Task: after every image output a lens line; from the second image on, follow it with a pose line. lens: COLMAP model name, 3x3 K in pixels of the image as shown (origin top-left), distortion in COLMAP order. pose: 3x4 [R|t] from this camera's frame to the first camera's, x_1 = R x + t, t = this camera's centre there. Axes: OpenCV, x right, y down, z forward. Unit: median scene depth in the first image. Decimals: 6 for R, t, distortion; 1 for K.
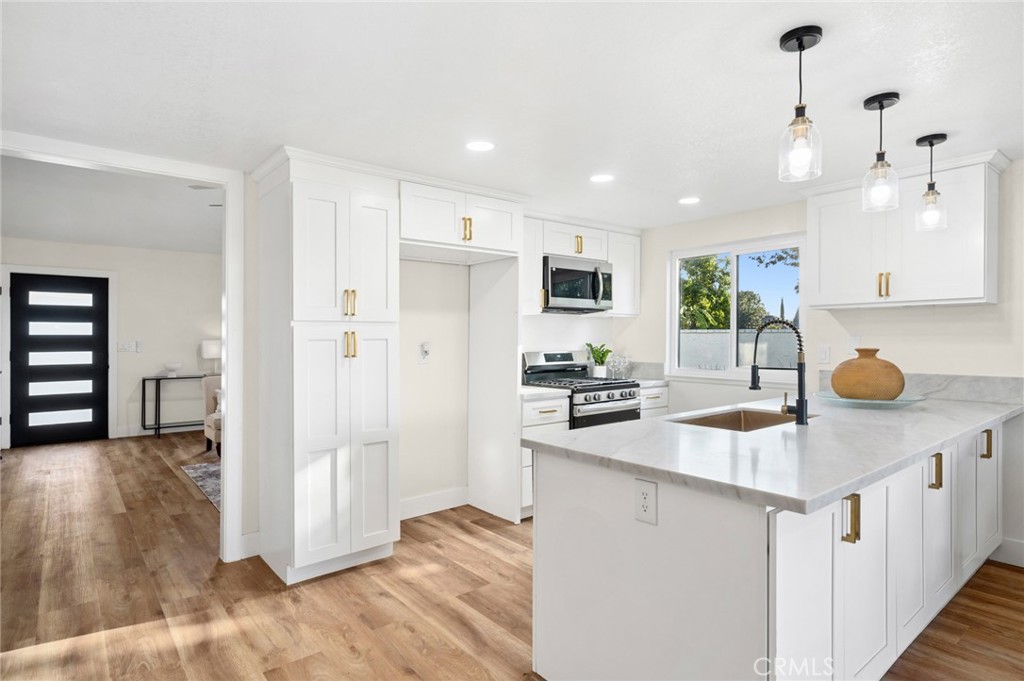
lens RADIAL K [[548.2, 0, 512.0], [0, 548.2, 340.5], [0, 0, 1]] dist [0.004178, 0.001184]
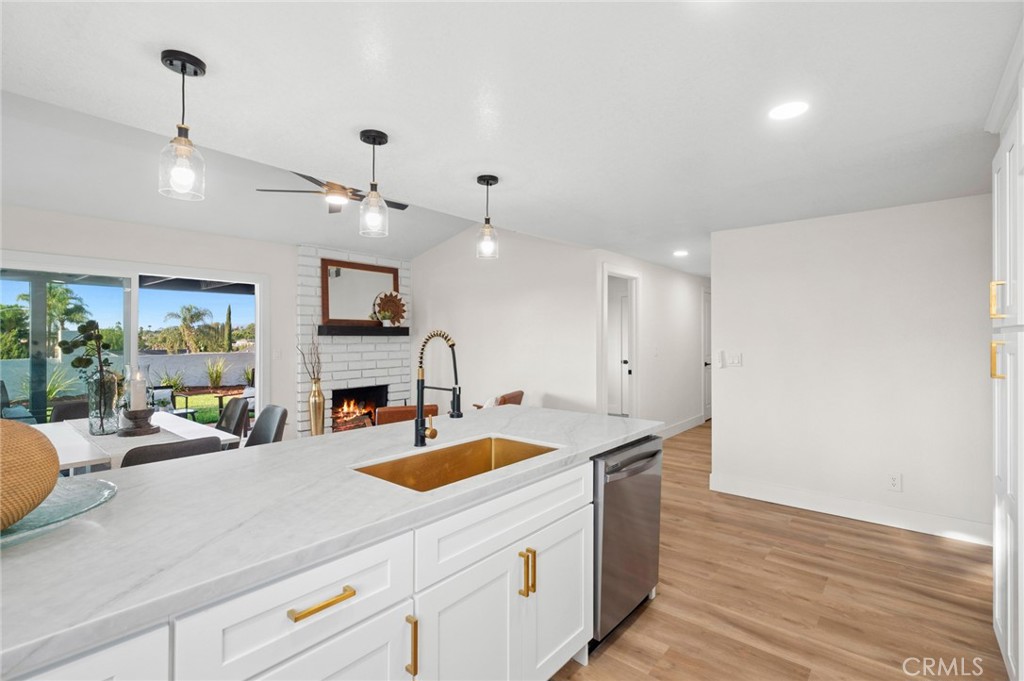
lens RADIAL K [[472.1, 0, 511.6], [0, 472.1, 350.0], [0, 0, 1]] dist [0.013442, -0.000093]
pose [[-0.982985, 0.009319, -0.183452, 0.303529], [0.003330, 0.999452, 0.032930, -0.019810], [0.183658, 0.031758, -0.982477, 1.057314]]
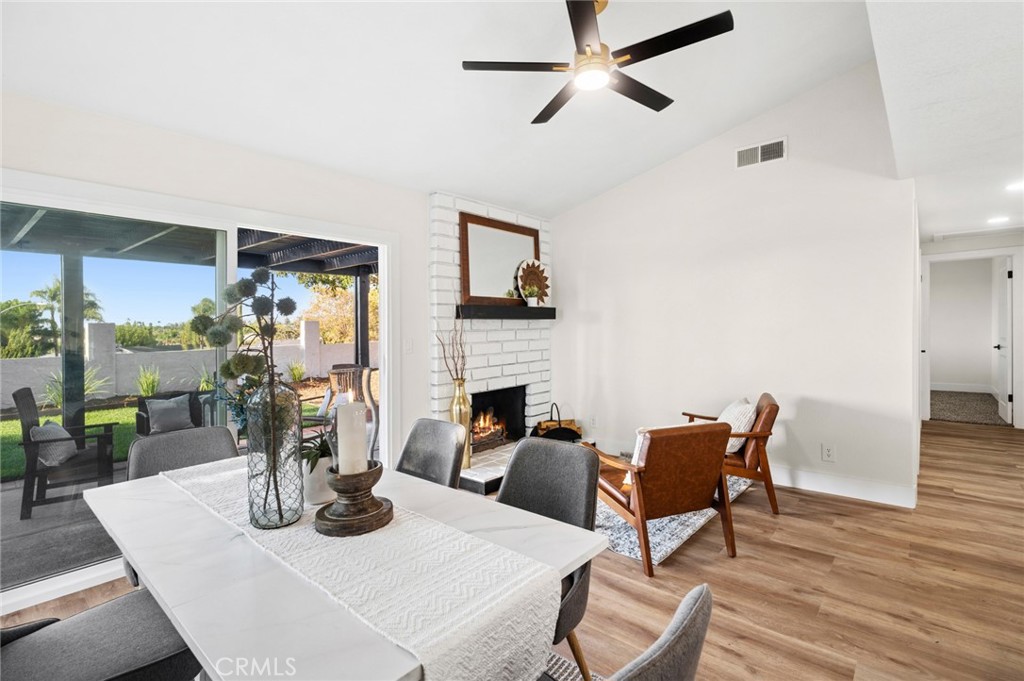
lens RADIAL K [[476.8, 0, 515.1], [0, 476.8, 336.9], [0, 0, 1]] dist [0.001864, 0.000083]
pose [[-0.984136, 0.022398, -0.175998, 0.662625], [0.018158, 0.999506, 0.025668, -0.004157], [0.176486, 0.022066, -0.984056, 0.600875]]
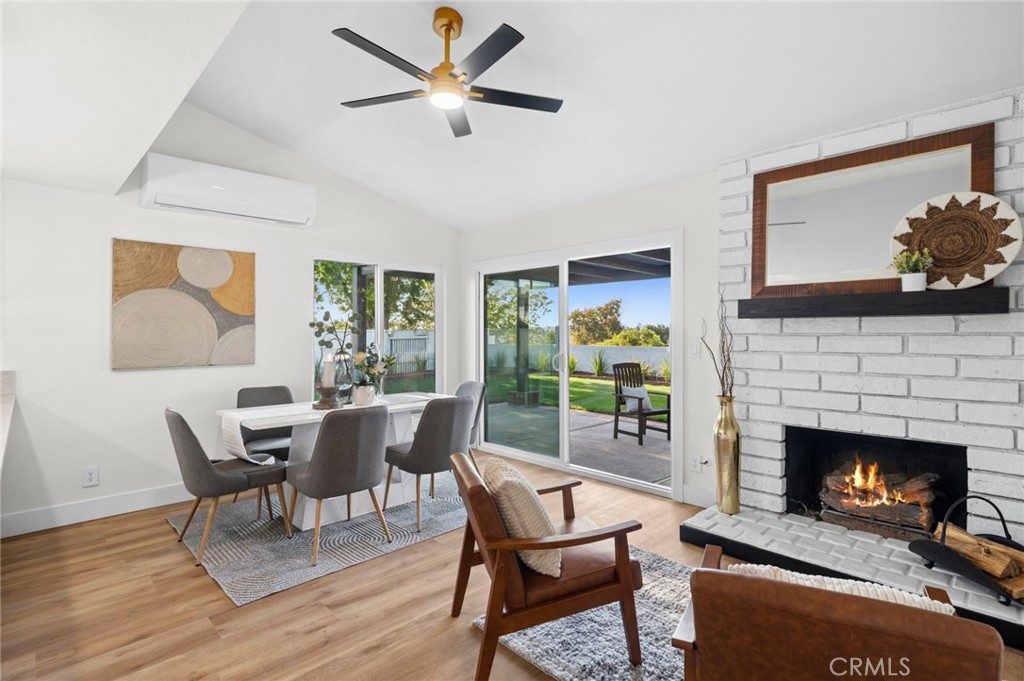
lens RADIAL K [[495.1, 0, 509.7], [0, 495.1, 334.7], [0, 0, 1]] dist [0.001441, 0.000251]
pose [[-0.091491, -0.002917, 0.995802, -0.147119], [0.010385, 0.999939, 0.003883, -0.000087], [-0.995752, 0.010697, -0.091455, 0.040739]]
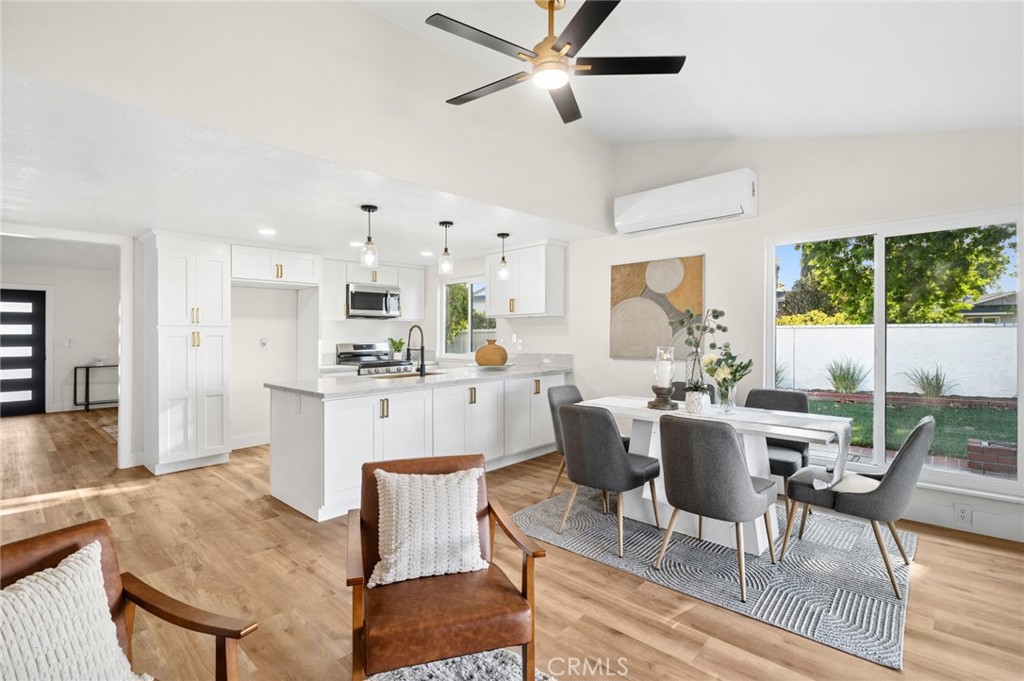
lens RADIAL K [[477.0, 0, 514.5], [0, 477.0, 332.7], [0, 0, 1]] dist [-0.000888, -0.000872]
pose [[0.990144, -0.004271, 0.139986, 0.363402], [0.005533, 0.999947, -0.008630, 0.003954], [-0.139942, 0.009320, 0.990116, -0.477347]]
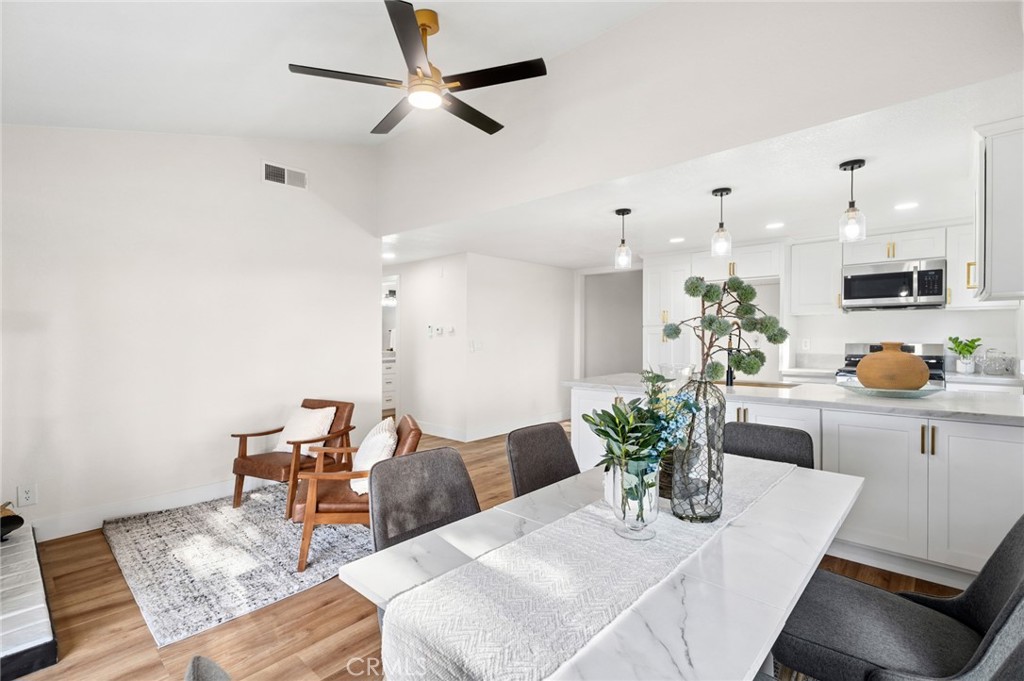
lens RADIAL K [[476.8, 0, 515.1], [0, 476.8, 336.9], [0, 0, 1]] dist [0.001864, 0.000083]
pose [[0.147004, 0.007157, -0.989110, 1.083610], [-0.001886, 0.999974, 0.006955, -0.001353], [0.989134, 0.000843, 0.147014, 0.093024]]
